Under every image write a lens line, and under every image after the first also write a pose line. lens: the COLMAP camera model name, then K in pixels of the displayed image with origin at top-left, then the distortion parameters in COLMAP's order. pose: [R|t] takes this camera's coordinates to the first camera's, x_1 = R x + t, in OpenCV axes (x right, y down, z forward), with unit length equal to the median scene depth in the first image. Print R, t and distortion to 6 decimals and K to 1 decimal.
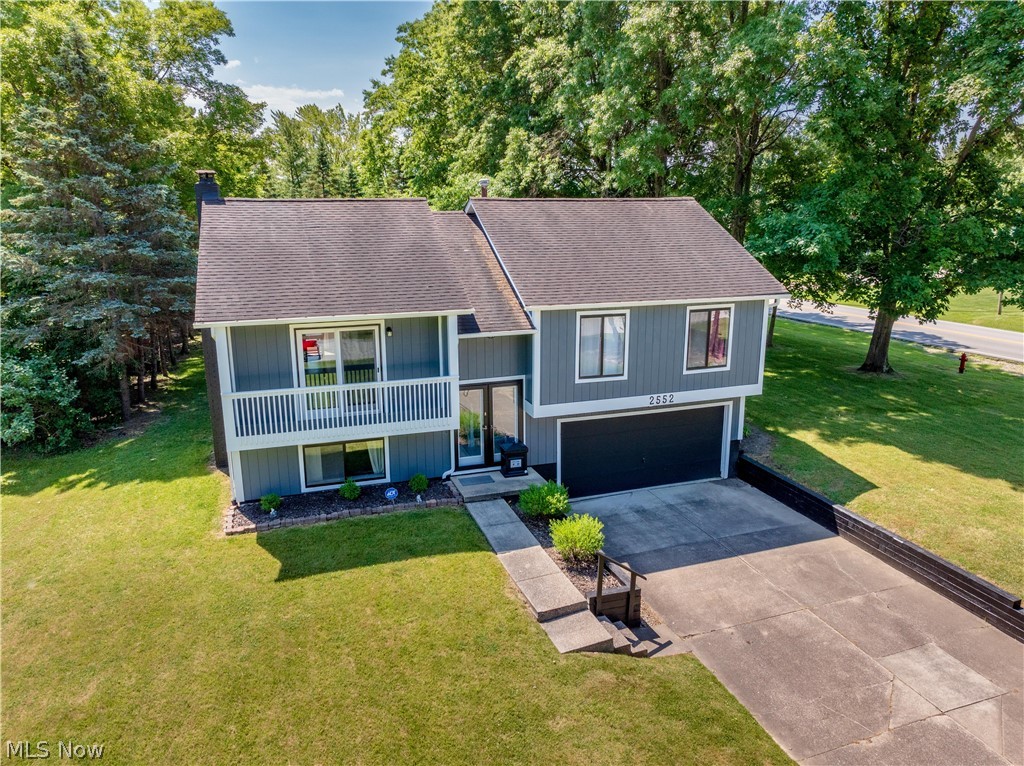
lens RADIAL K [[706.6, 0, 512.0], [0, 706.6, 383.0], [0, 0, 1]] dist [-0.046978, 0.001384]
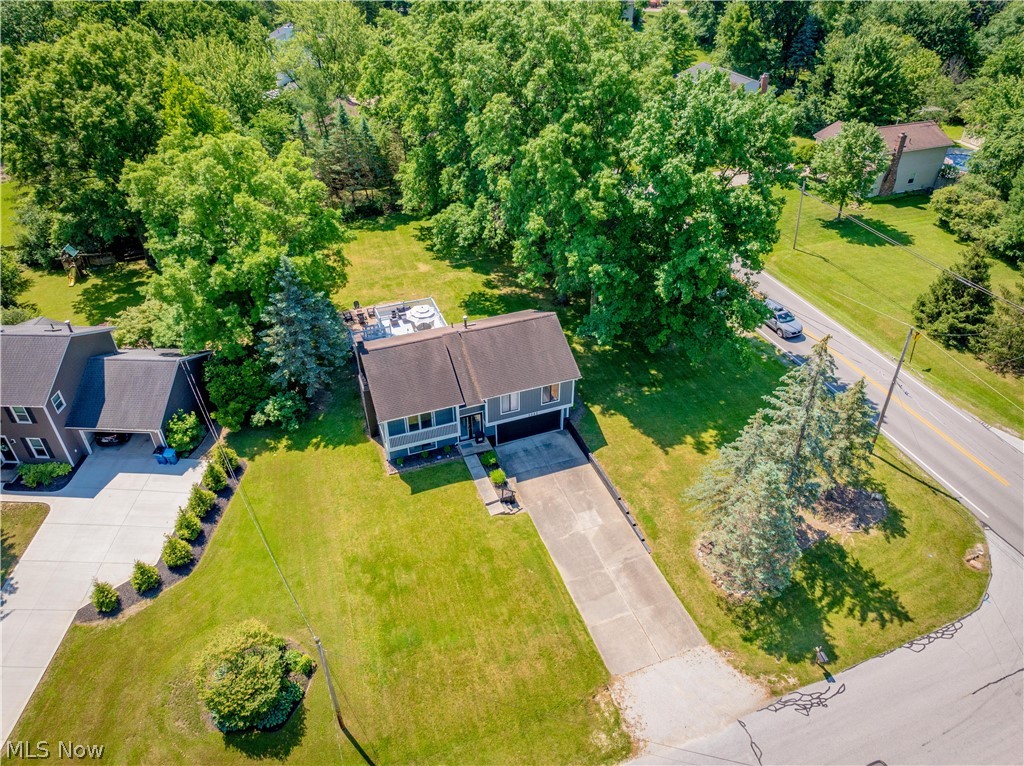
lens RADIAL K [[706.6, 0, 512.0], [0, 706.6, 383.0], [0, 0, 1]] dist [-0.046978, 0.001384]
pose [[0.999610, -0.016461, 0.022563, 0.077812], [0.006438, 0.921906, 0.387360, -1.287617], [-0.027177, -0.387063, 0.921653, -1.657968]]
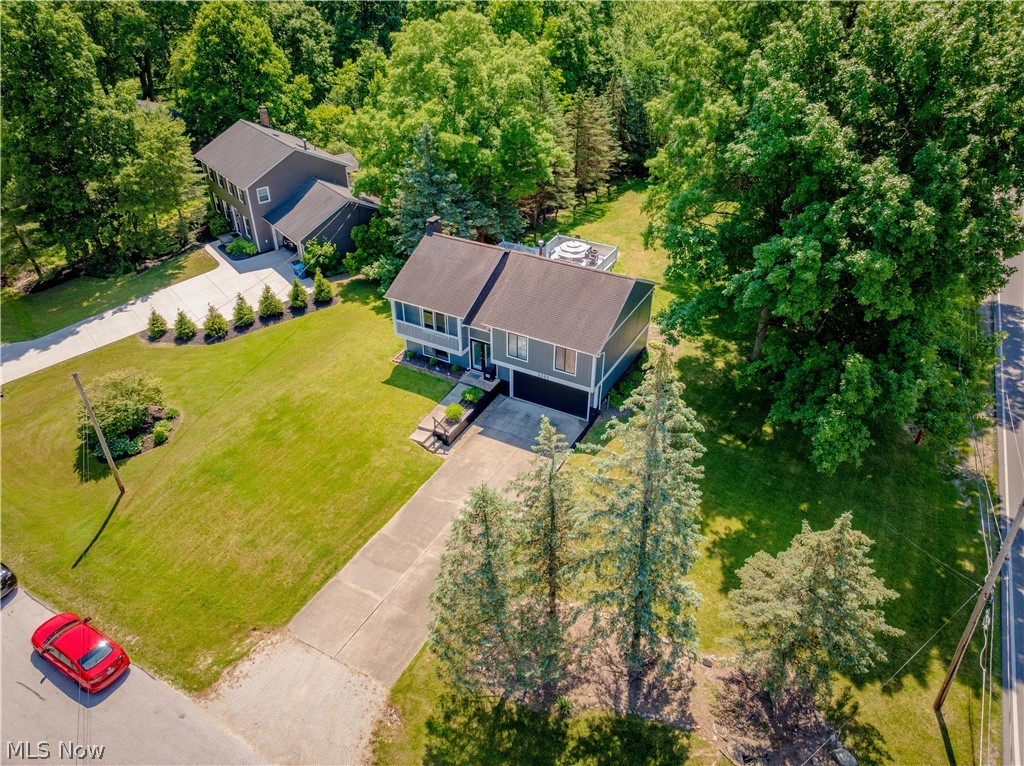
lens RADIAL K [[706.6, 0, 512.0], [0, 706.6, 383.0], [0, 0, 1]] dist [-0.046978, 0.001384]
pose [[0.681708, 0.422083, -0.597595, 1.654871], [-0.172269, 0.886444, 0.429581, -1.003327], [0.711053, -0.189901, 0.677009, -0.657587]]
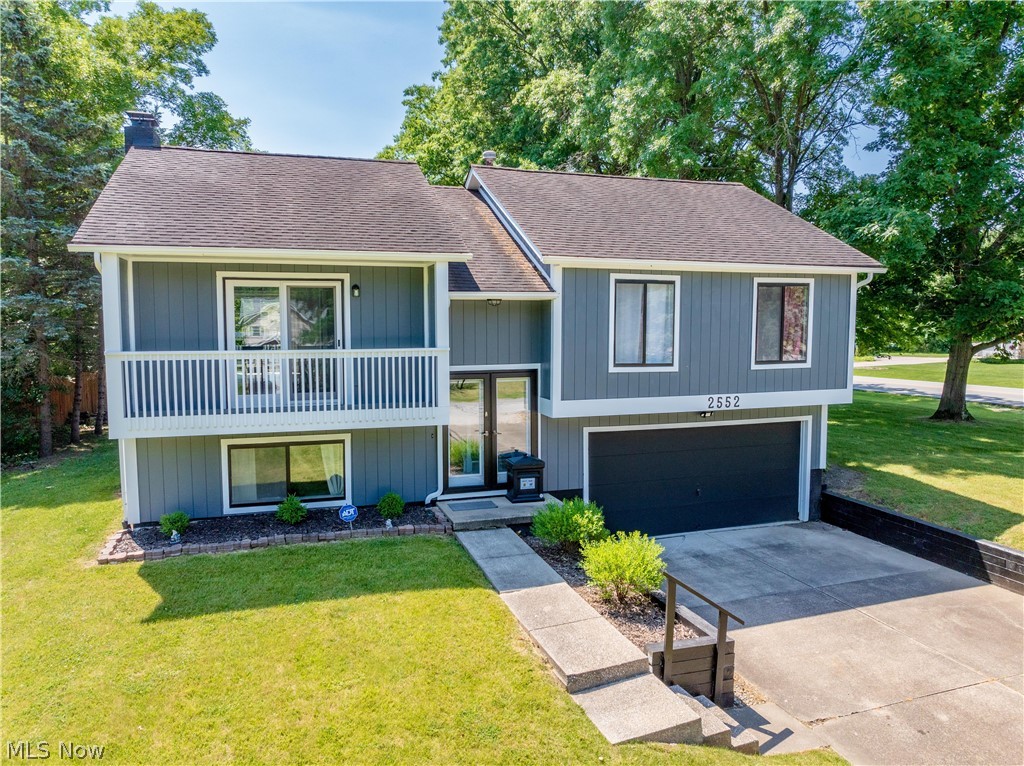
lens RADIAL K [[712.2, 0, 512.0], [0, 712.2, 383.0], [0, 0, 1]] dist [-0.072662, 0.041565]
pose [[0.999925, 0.003989, -0.011592, -0.002752], [-0.005721, 0.988146, -0.153408, 0.132883], [0.010842, 0.153463, 0.988095, 0.288072]]
